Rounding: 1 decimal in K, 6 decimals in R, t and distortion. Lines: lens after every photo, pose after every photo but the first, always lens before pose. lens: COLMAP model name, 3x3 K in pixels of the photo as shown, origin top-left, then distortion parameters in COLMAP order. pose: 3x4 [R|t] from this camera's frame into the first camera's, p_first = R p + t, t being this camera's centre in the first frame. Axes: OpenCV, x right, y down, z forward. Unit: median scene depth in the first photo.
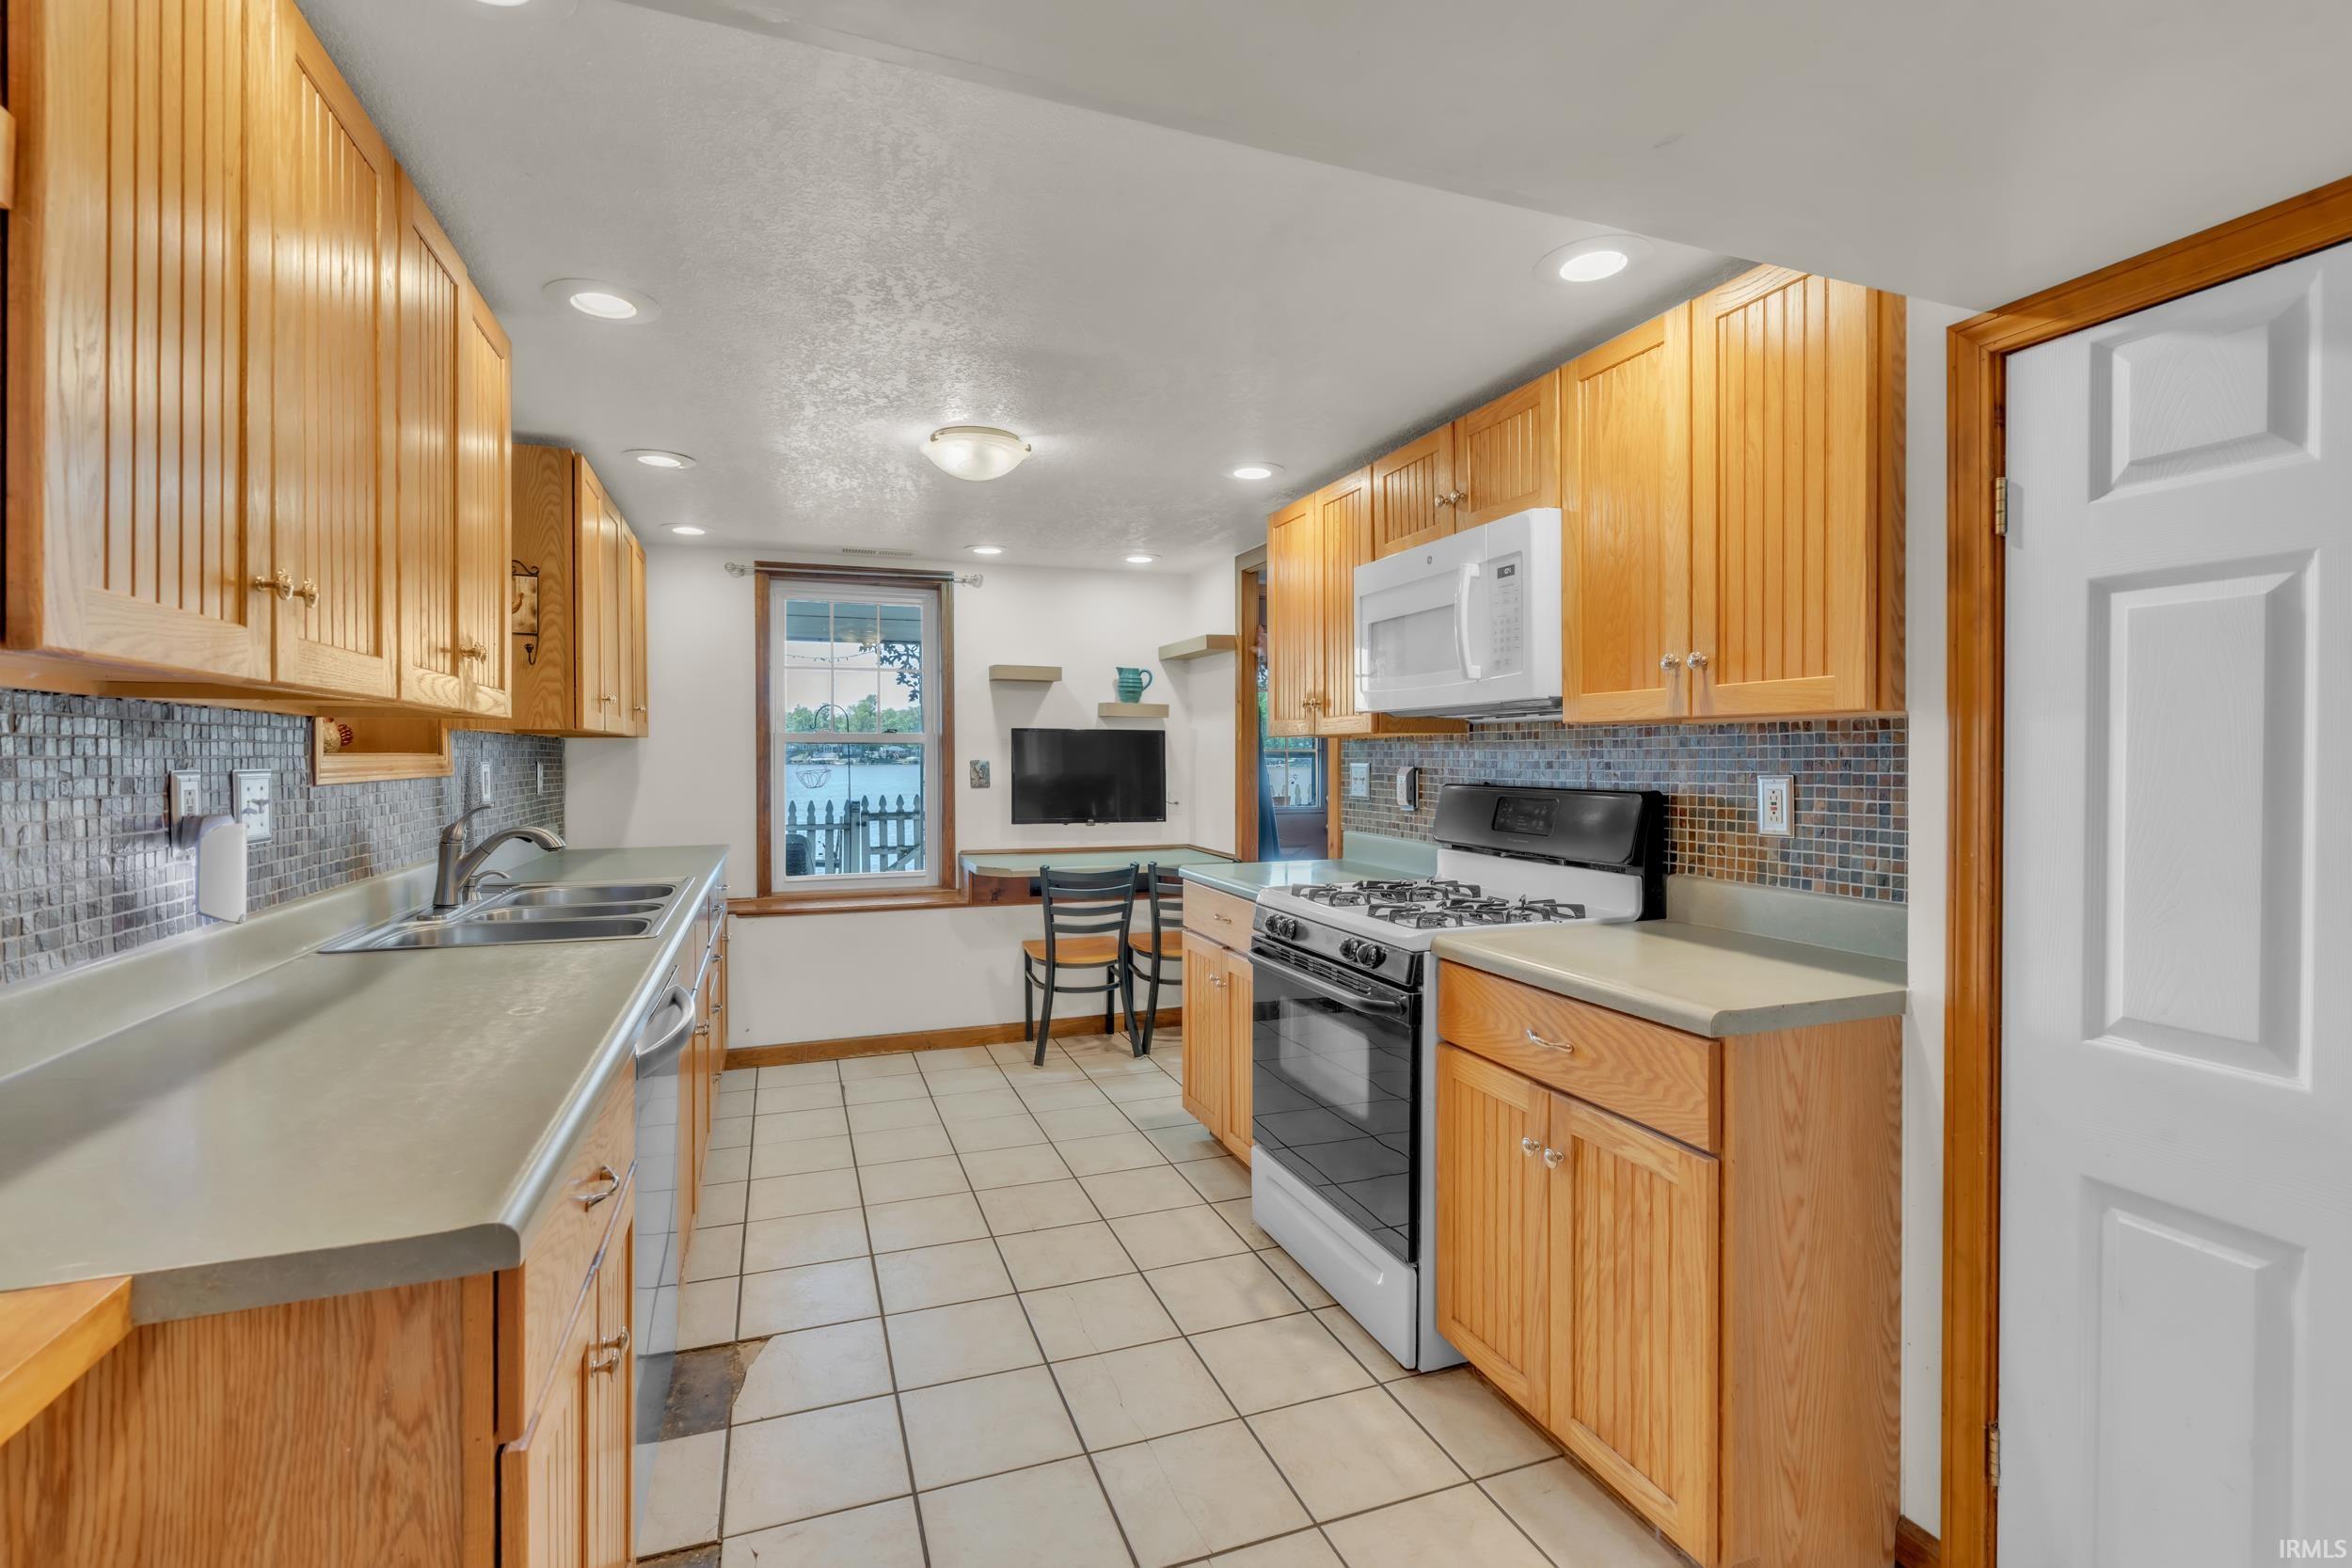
lens RADIAL K [[1056.7, 0, 1172.2], [0, 1056.7, 771.9], [0, 0, 1]] dist [-0.006877, 0.000074]
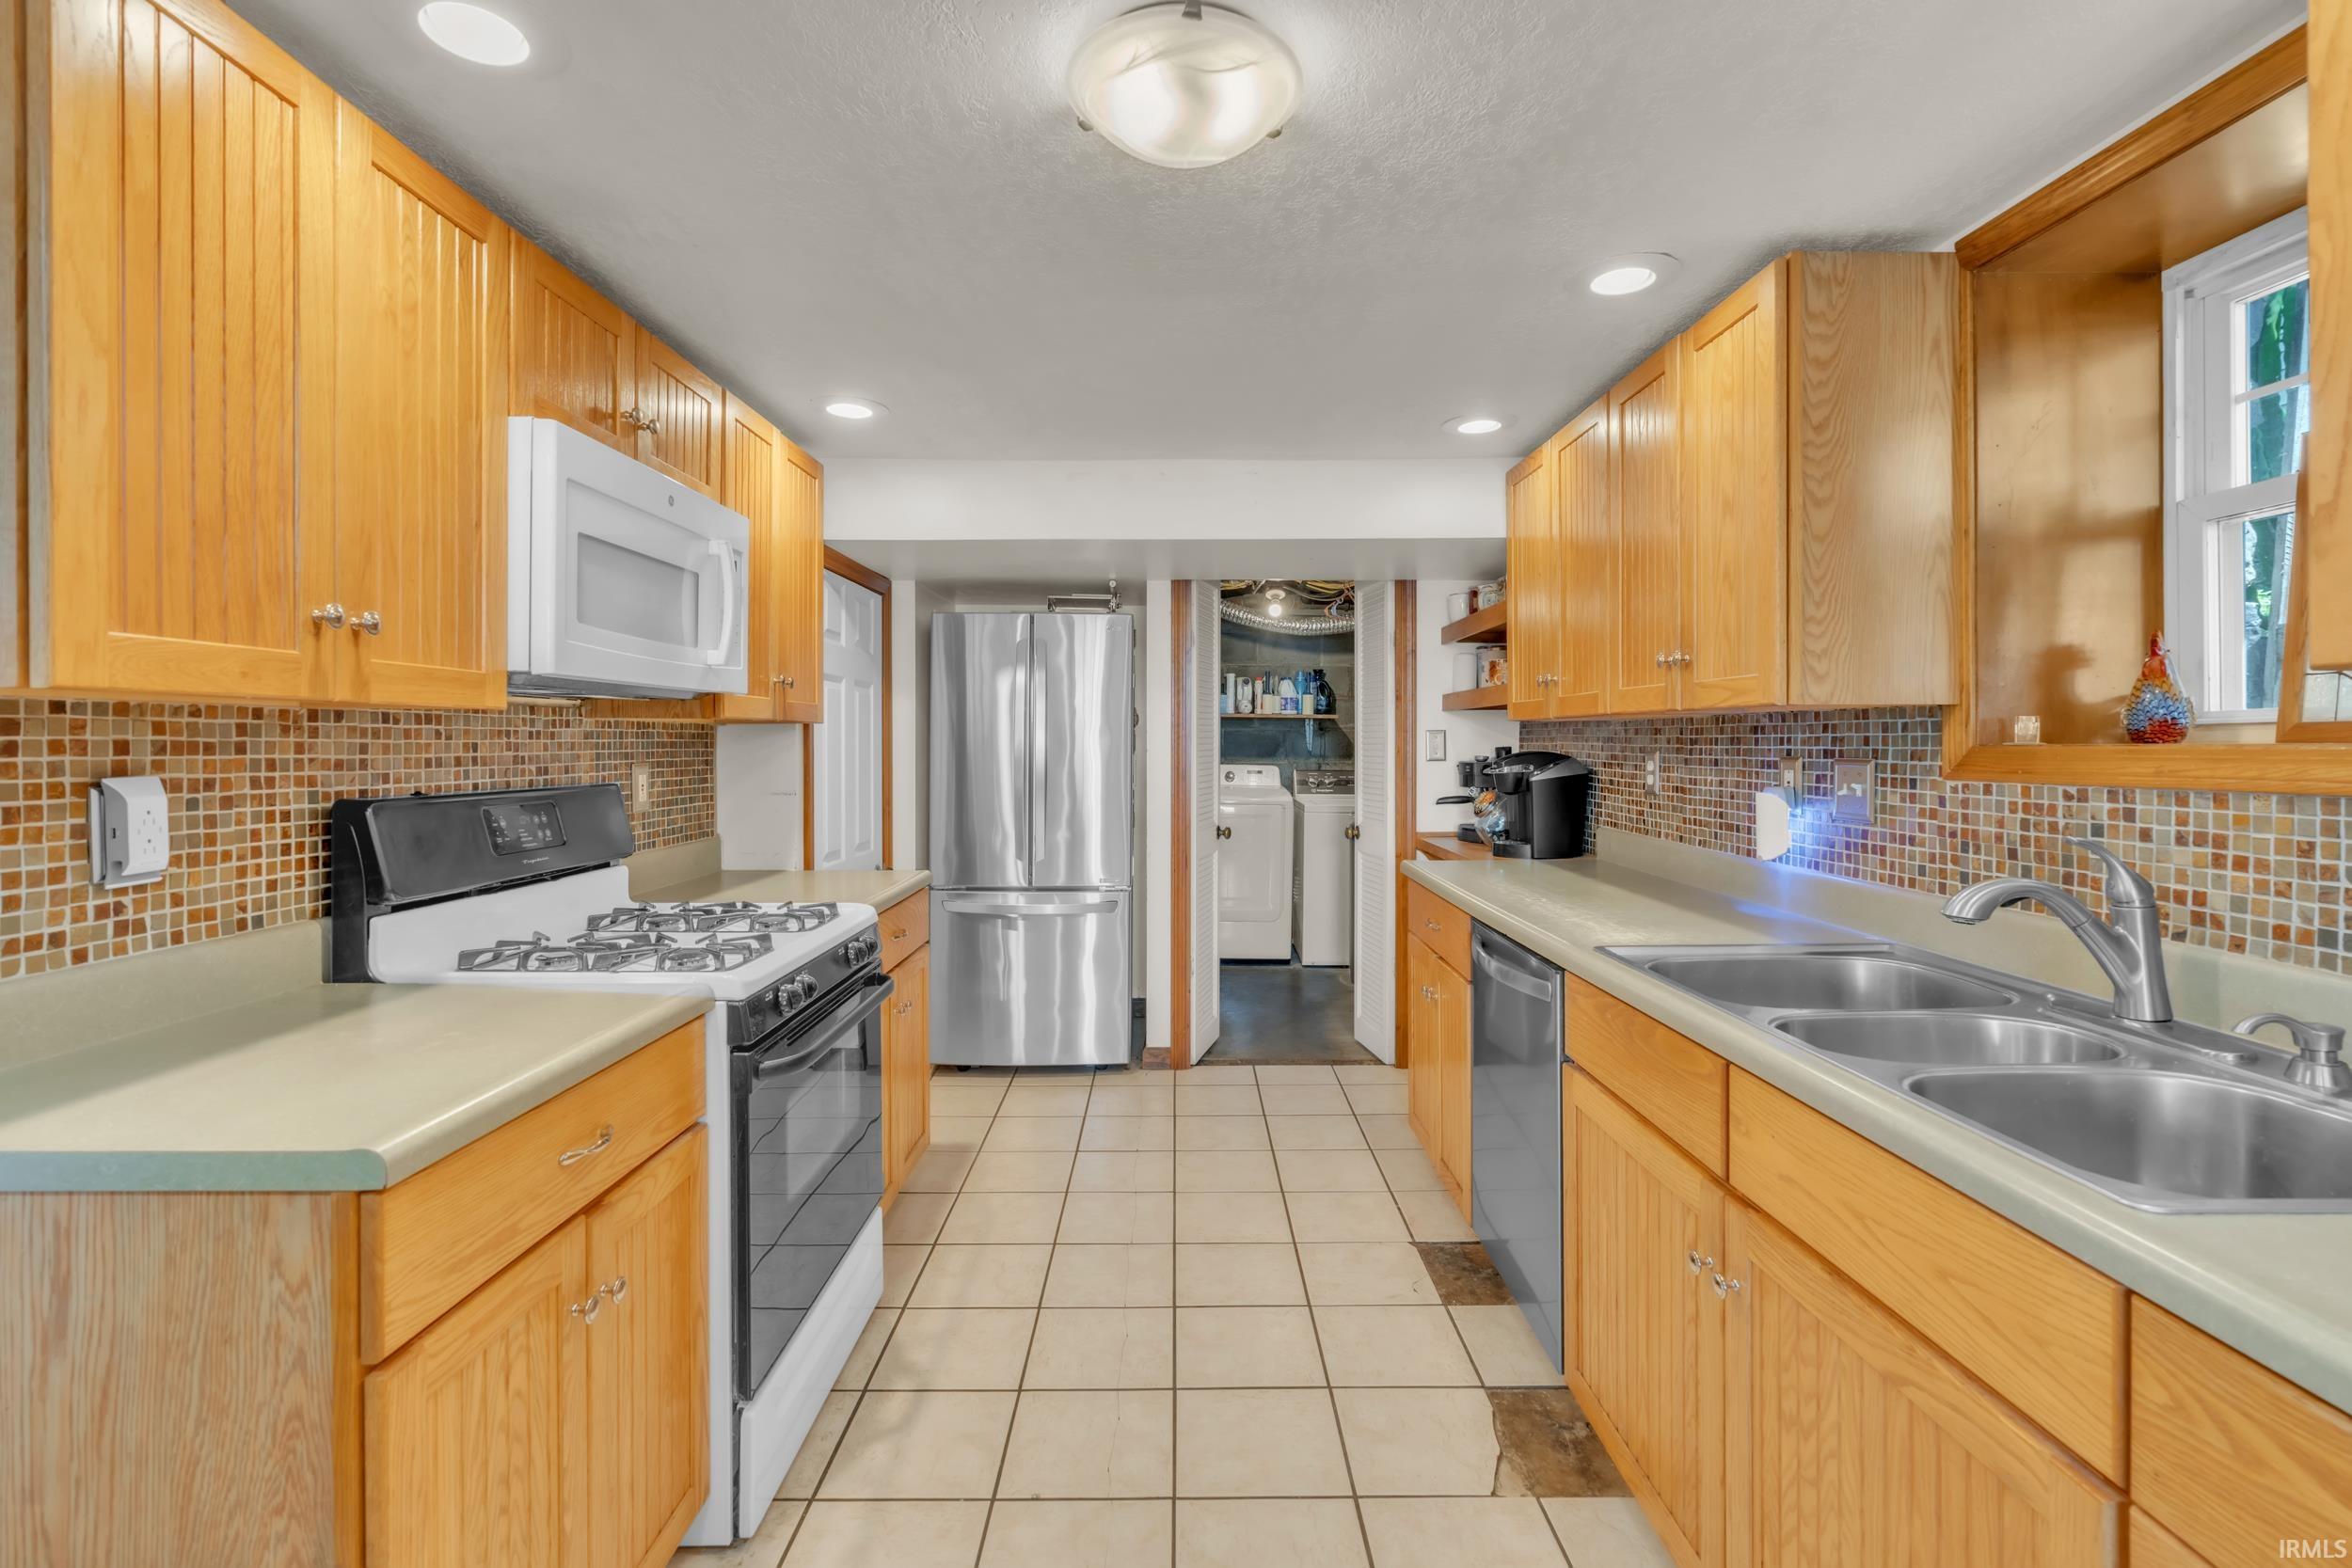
lens RADIAL K [[1057.1, 0, 1183.9], [0, 1057.1, 743.3], [0, 0, 1]] dist [-0.010413, 0.004969]
pose [[-0.940242, 0.001702, 0.340503, -0.349697], [0.006839, 0.999880, 0.013887, -0.025120], [-0.340438, 0.015386, -0.940141, 1.458582]]
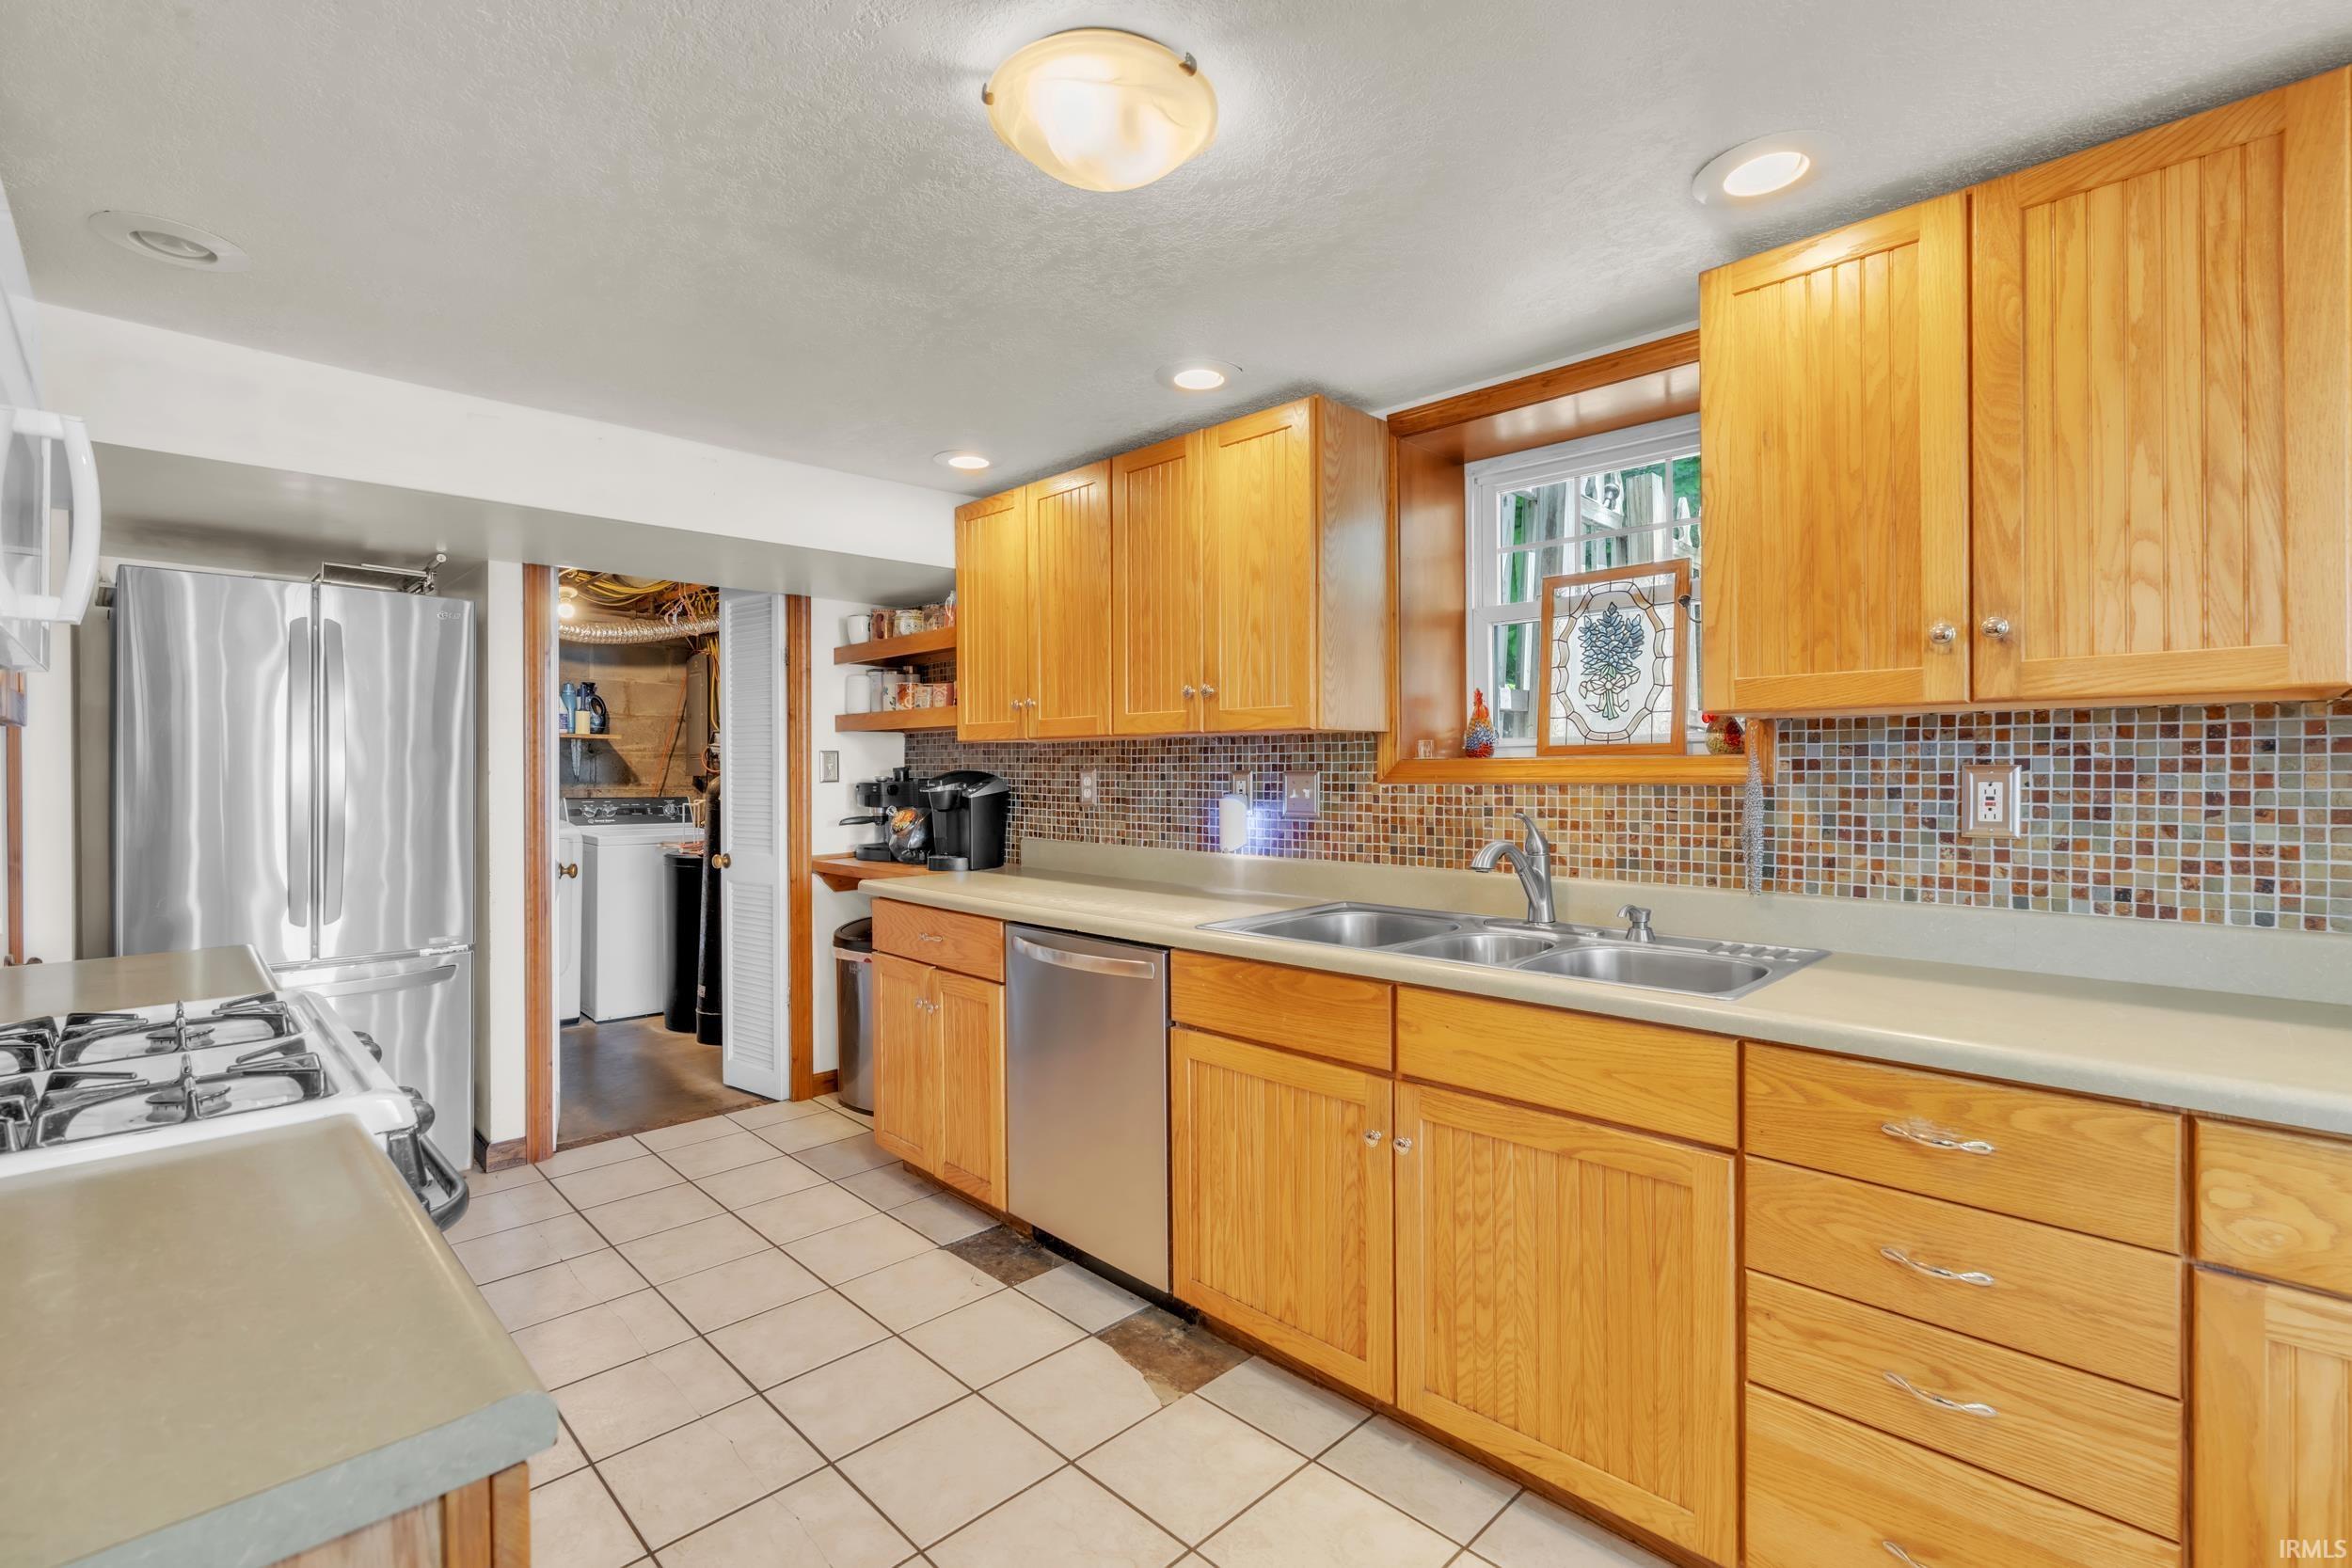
lens RADIAL K [[1056.7, 0, 1172.2], [0, 1056.7, 771.9], [0, 0, 1]] dist [-0.006877, 0.000074]
pose [[-0.910958, 0.004862, -0.412470, -0.015026], [-0.001631, 0.999880, 0.015388, -0.015201], [0.412495, 0.014691, -0.910841, 1.470789]]
